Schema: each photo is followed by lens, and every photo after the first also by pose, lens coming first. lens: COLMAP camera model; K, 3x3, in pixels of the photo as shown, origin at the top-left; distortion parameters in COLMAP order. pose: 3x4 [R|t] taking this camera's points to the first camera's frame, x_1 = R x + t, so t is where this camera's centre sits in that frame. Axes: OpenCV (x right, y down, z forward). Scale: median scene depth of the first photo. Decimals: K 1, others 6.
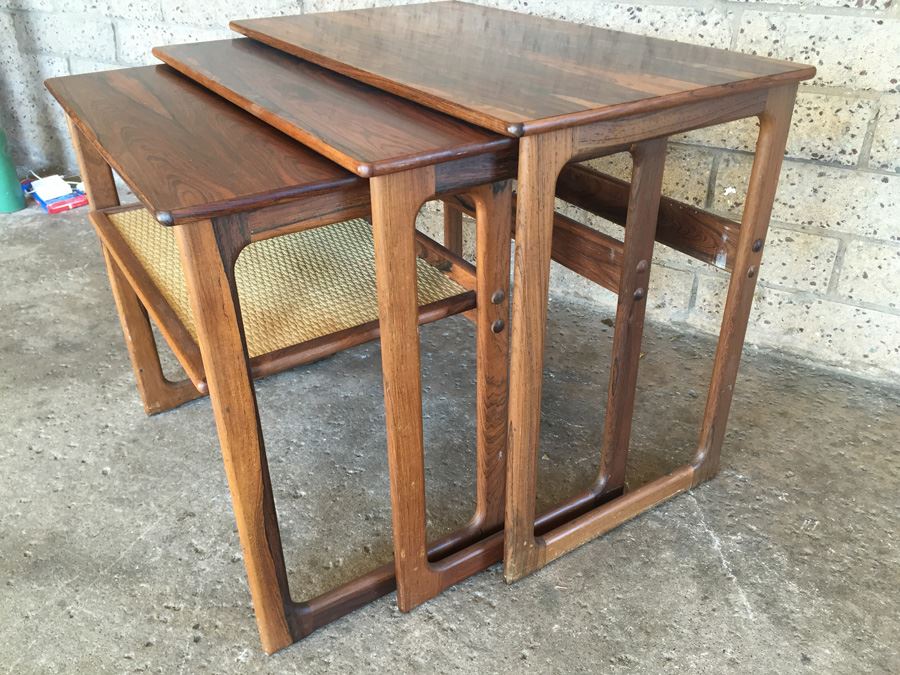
lens RADIAL K [[773.6, 0, 445.1], [0, 773.6, 336.8], [0, 0, 1]] dist [0.089814, -0.133057]
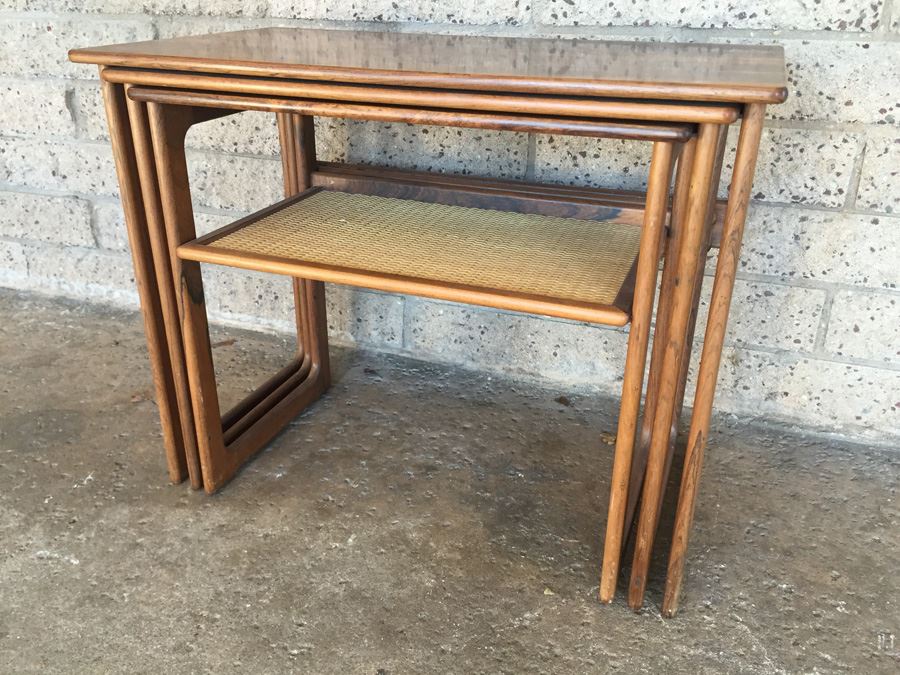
lens RADIAL K [[773.6, 0, 444.8], [0, 773.6, 337.6], [0, 0, 1]] dist [0.089814, -0.133057]
pose [[0.977456, -0.072362, 0.198352, -0.102651], [0.088905, 0.993152, -0.075797, -0.043840], [-0.191509, 0.091723, 0.977196, 0.231070]]
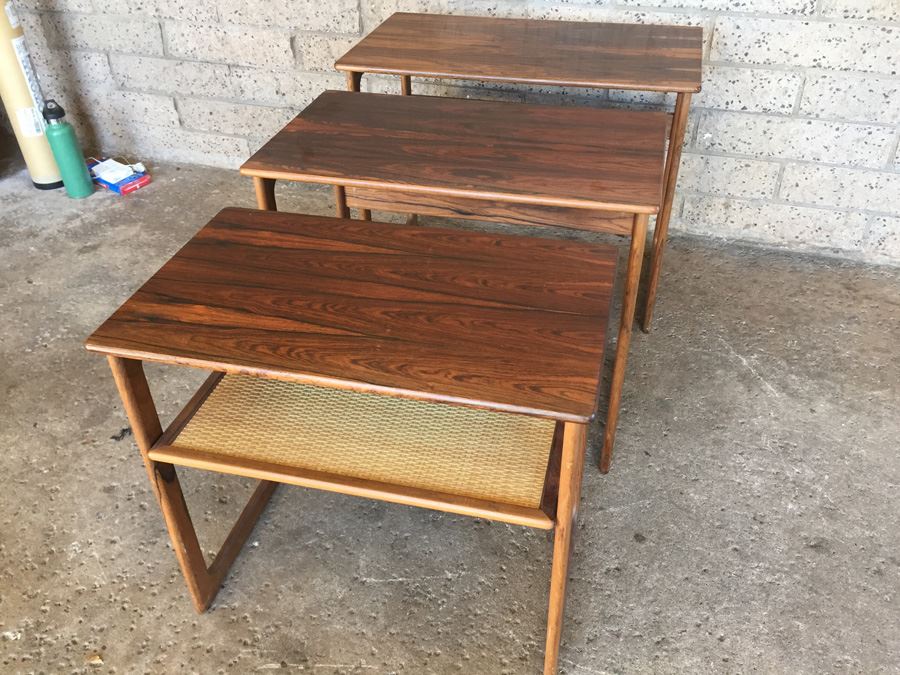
lens RADIAL K [[773.6, 0, 445.8], [0, 773.6, 337.1], [0, 0, 1]] dist [0.089814, -0.133057]
pose [[0.974678, -0.138442, 0.175603, -0.466737], [0.119046, 0.986019, 0.116598, -0.047165], [-0.189290, -0.092741, 0.977532, -0.417167]]
